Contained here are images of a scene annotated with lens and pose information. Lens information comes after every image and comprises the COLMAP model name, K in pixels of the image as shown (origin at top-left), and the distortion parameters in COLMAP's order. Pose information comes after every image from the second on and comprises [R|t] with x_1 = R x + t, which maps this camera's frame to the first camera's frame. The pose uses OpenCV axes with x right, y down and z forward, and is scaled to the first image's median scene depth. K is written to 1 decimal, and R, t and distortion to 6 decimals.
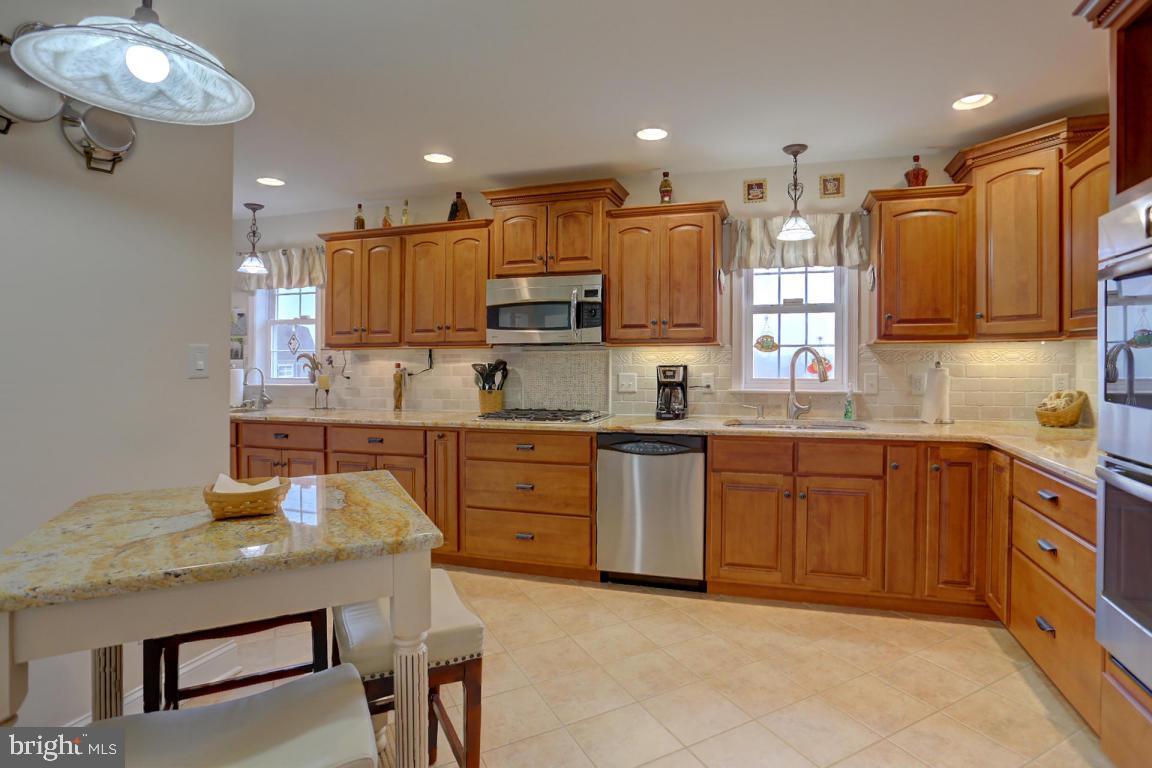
lens RADIAL K [[593.6, 0, 602.8], [0, 593.6, 364.5], [0, 0, 1]] dist [-0.066578, 0.027574]
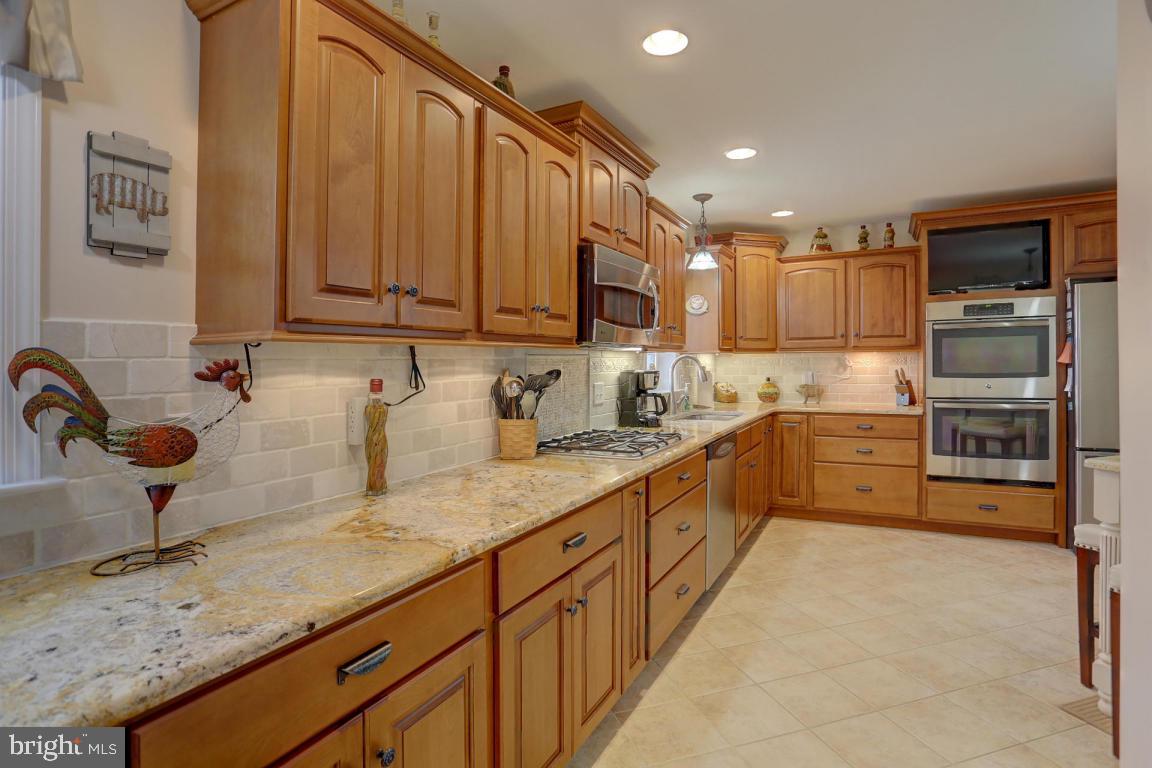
lens RADIAL K [[593.6, 0, 555.9], [0, 593.6, 381.2], [0, 0, 1]] dist [-0.066578, 0.027574]
pose [[0.200352, -0.027731, 0.979331, -0.855180], [0.024935, 0.999420, 0.023198, -0.009134], [-0.979407, 0.019772, 0.200927, 0.929242]]
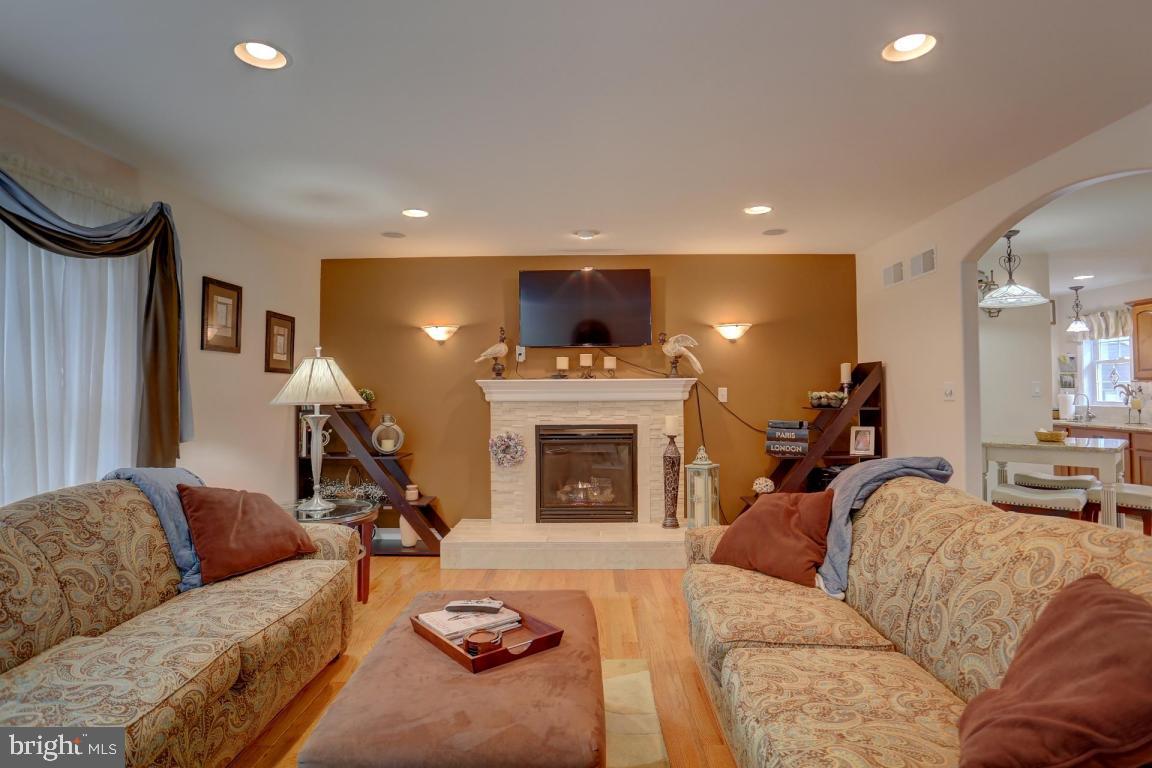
lens RADIAL K [[593.6, 0, 568.9], [0, 593.6, 362.6], [0, 0, 1]] dist [-0.066578, 0.027574]
pose [[0.251793, -0.038307, -0.967023, 0.612641], [-0.009726, 0.999066, -0.042108, 0.000570], [0.967732, 0.020008, 0.251185, -0.800122]]
